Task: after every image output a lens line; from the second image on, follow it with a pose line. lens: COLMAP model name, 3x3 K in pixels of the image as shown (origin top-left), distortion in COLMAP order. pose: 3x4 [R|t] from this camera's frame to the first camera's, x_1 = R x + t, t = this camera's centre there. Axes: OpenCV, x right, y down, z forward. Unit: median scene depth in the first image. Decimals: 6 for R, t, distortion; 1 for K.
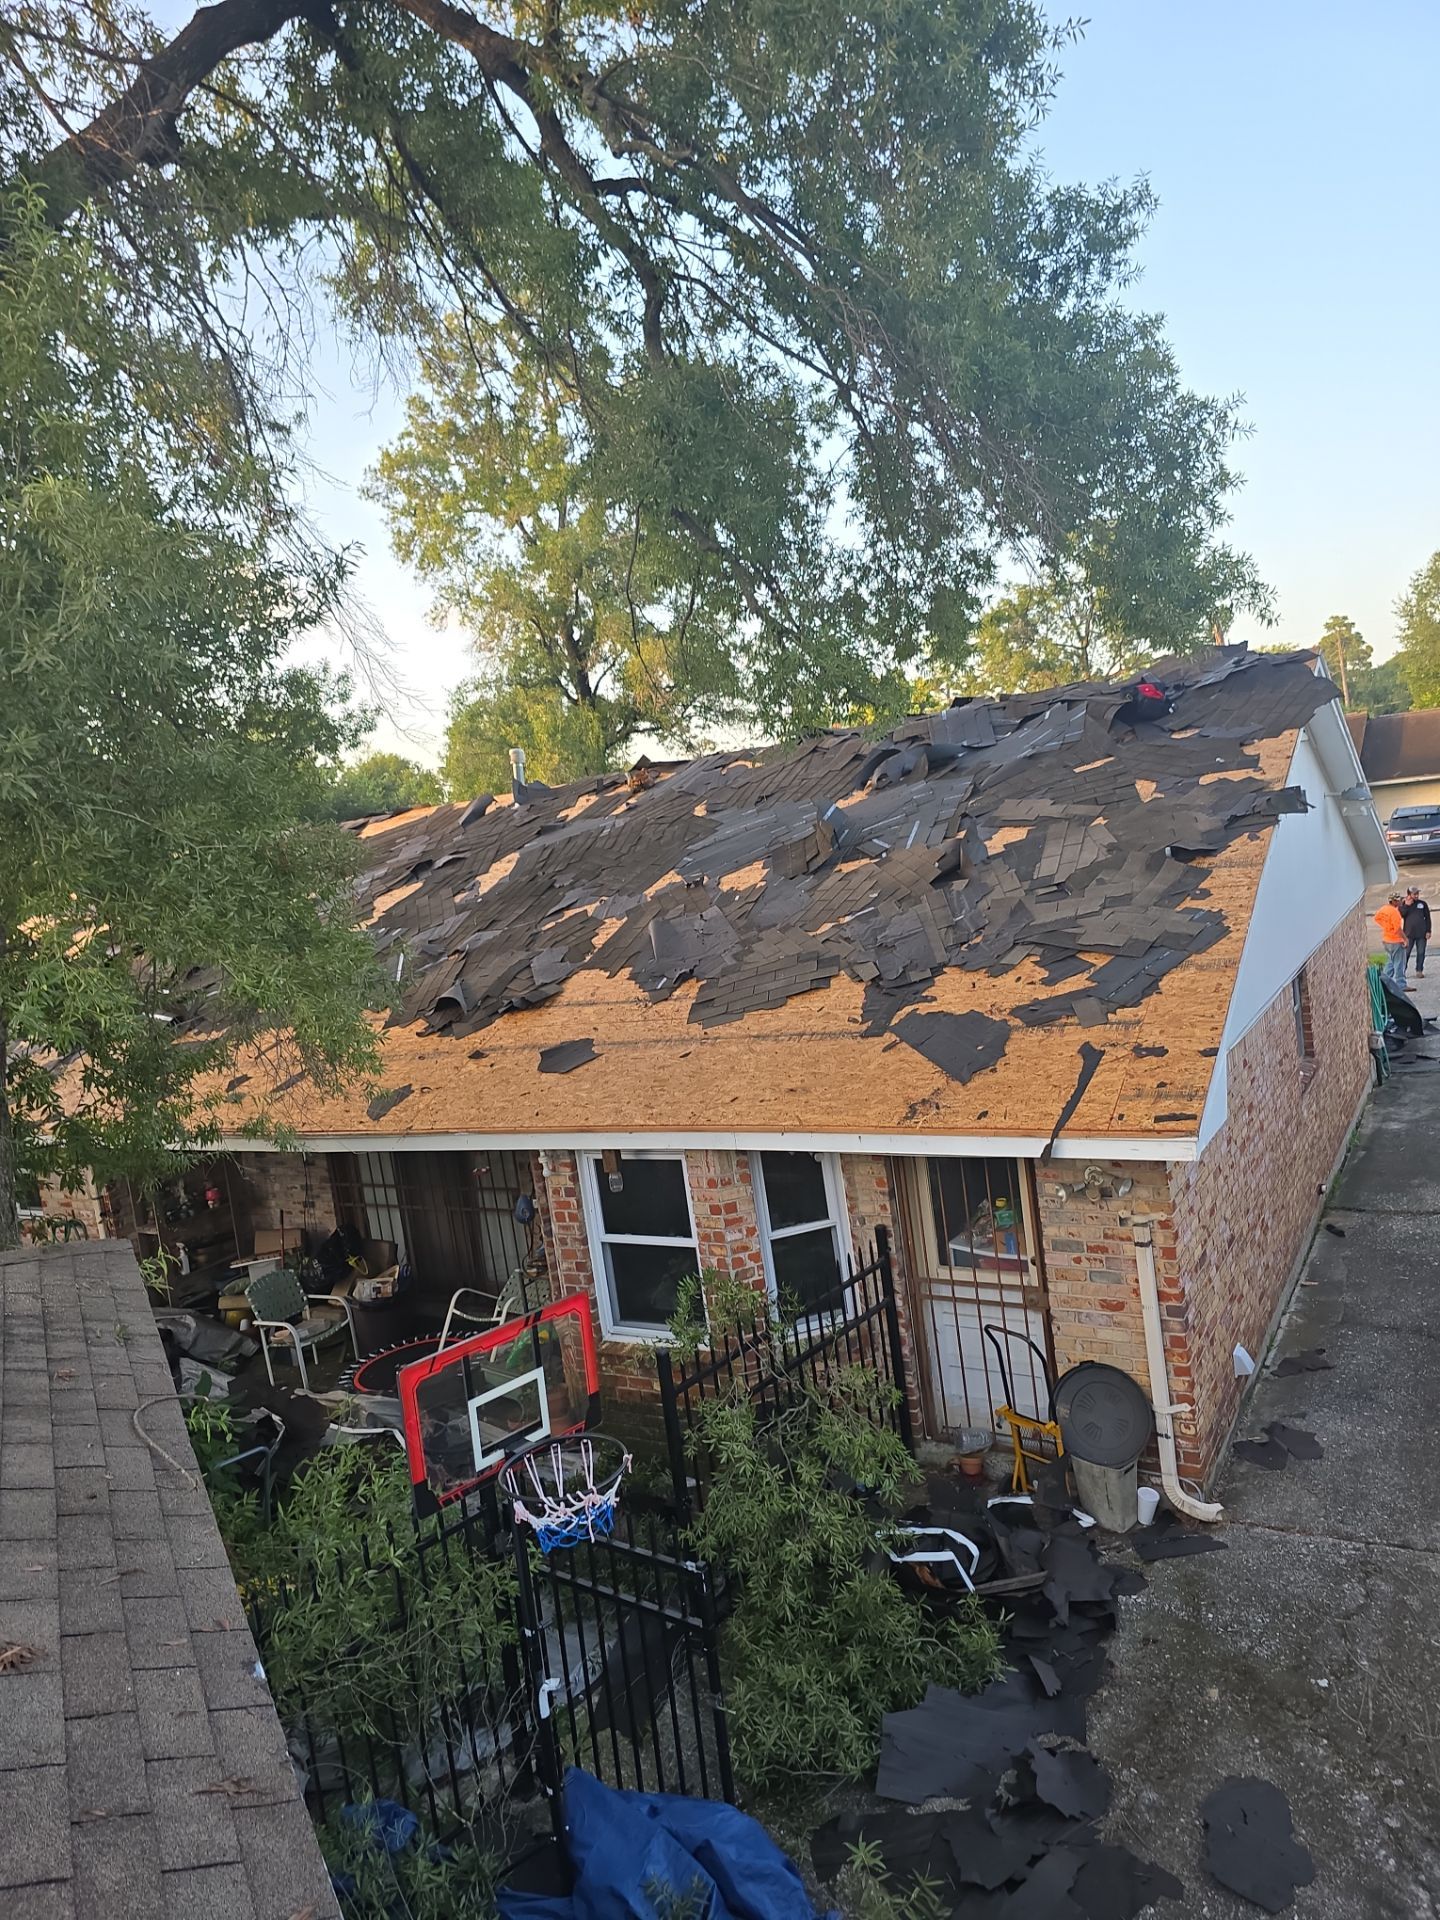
lens RADIAL K [[1288.7, 0, 724.0], [0, 1288.7, 960.0], [0, 0, 1]] dist [0.099499, -0.107315]
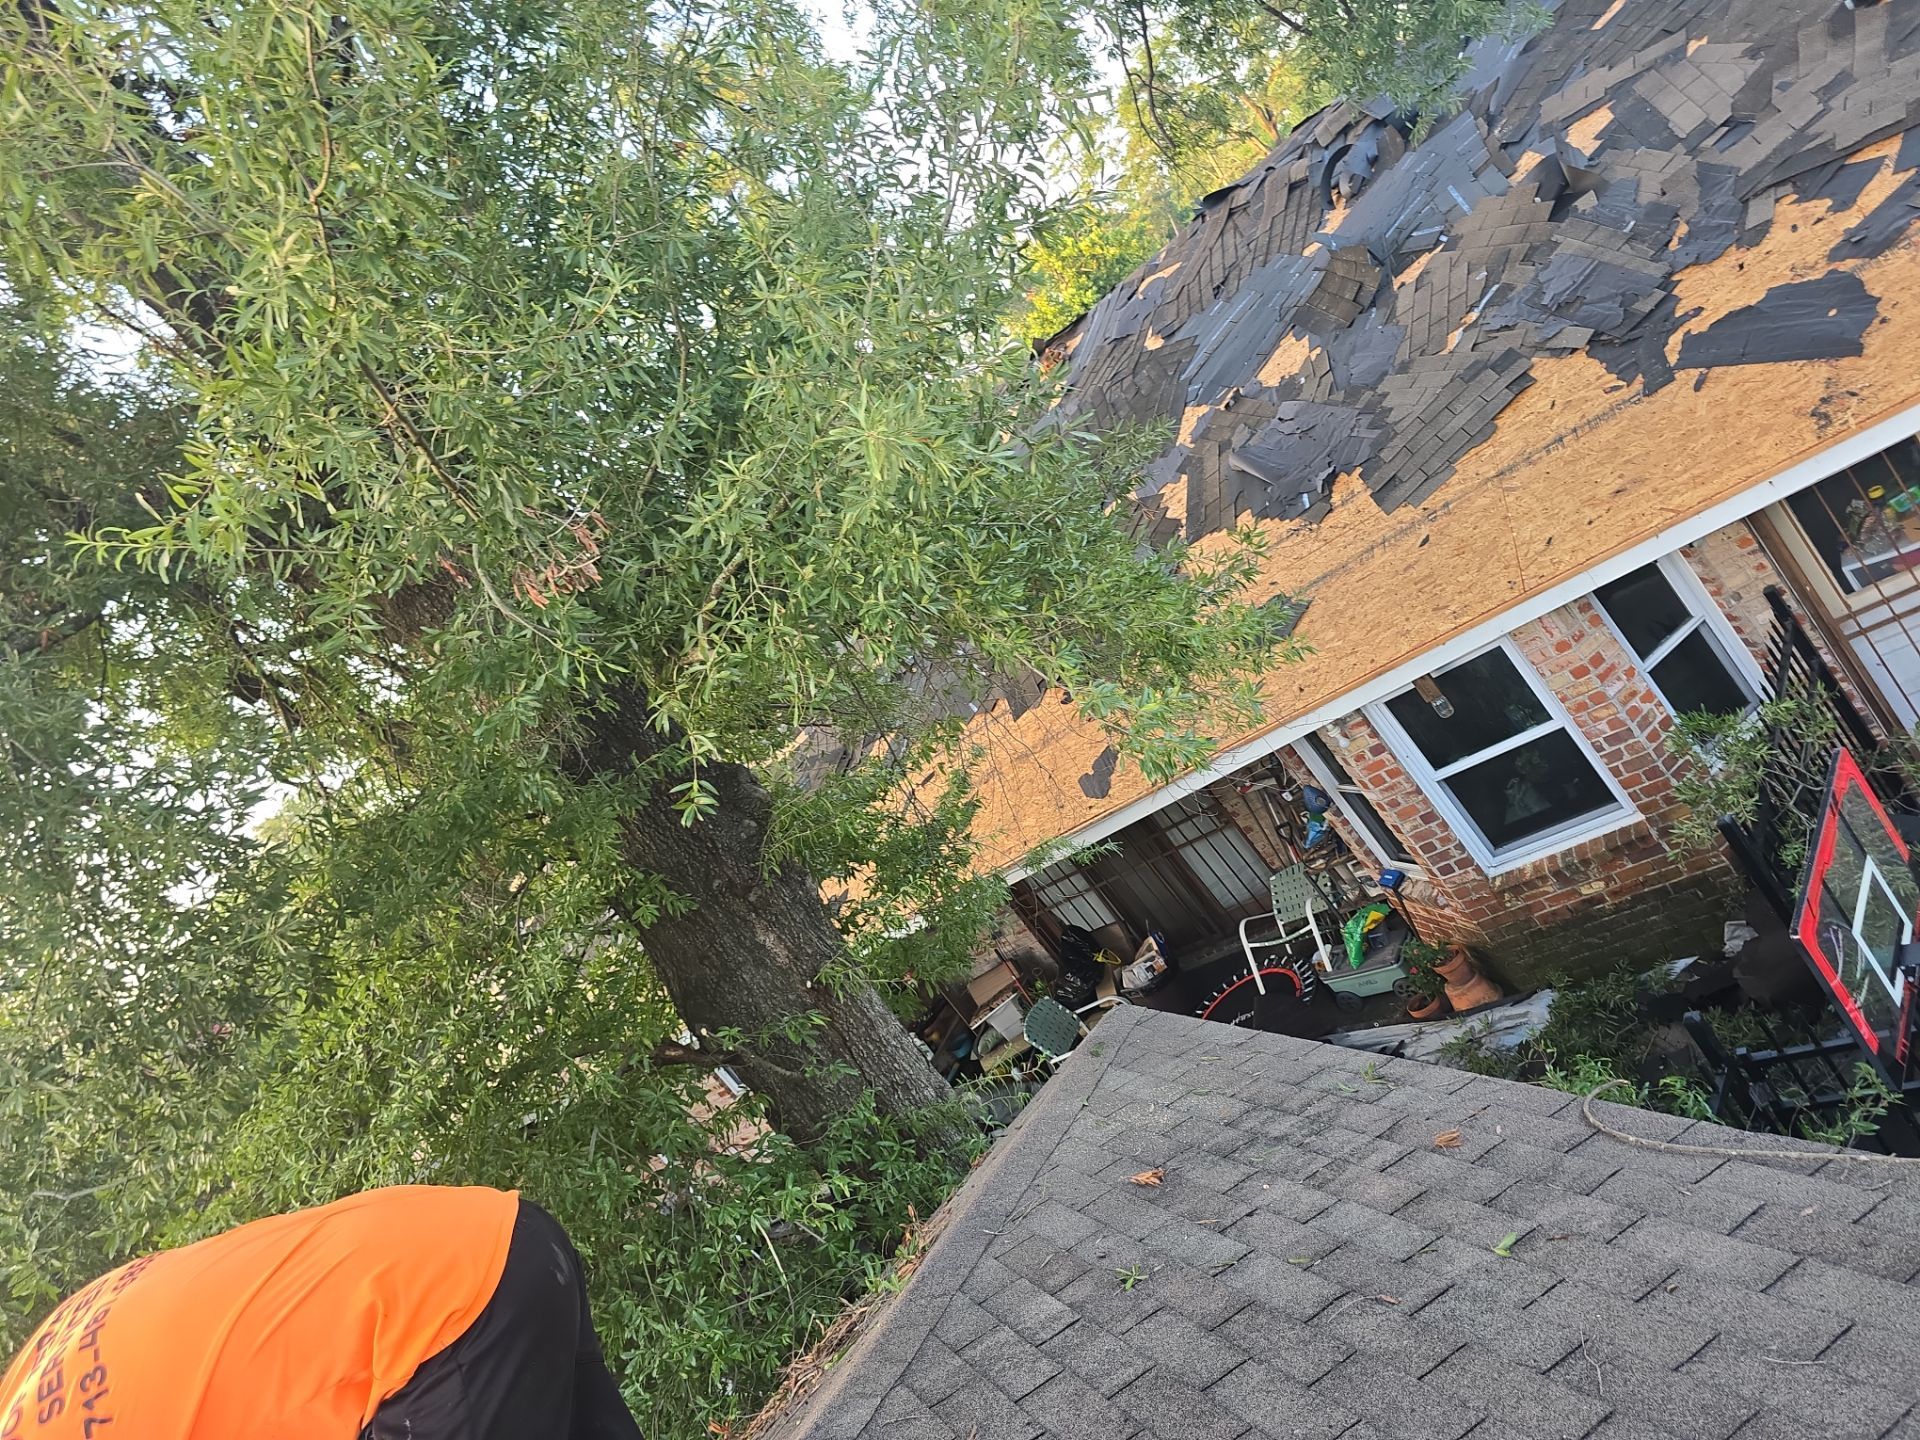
lens RADIAL K [[1297.6, 0, 960.0], [0, 1297.6, 720.0], [0, 0, 1]] dist [0.061637, -0.055977]
pose [[0.861191, -0.500052, -0.091092, -0.267087], [0.506569, 0.859091, 0.073142, -0.040811], [0.041681, -0.109134, 0.993153, 0.131677]]
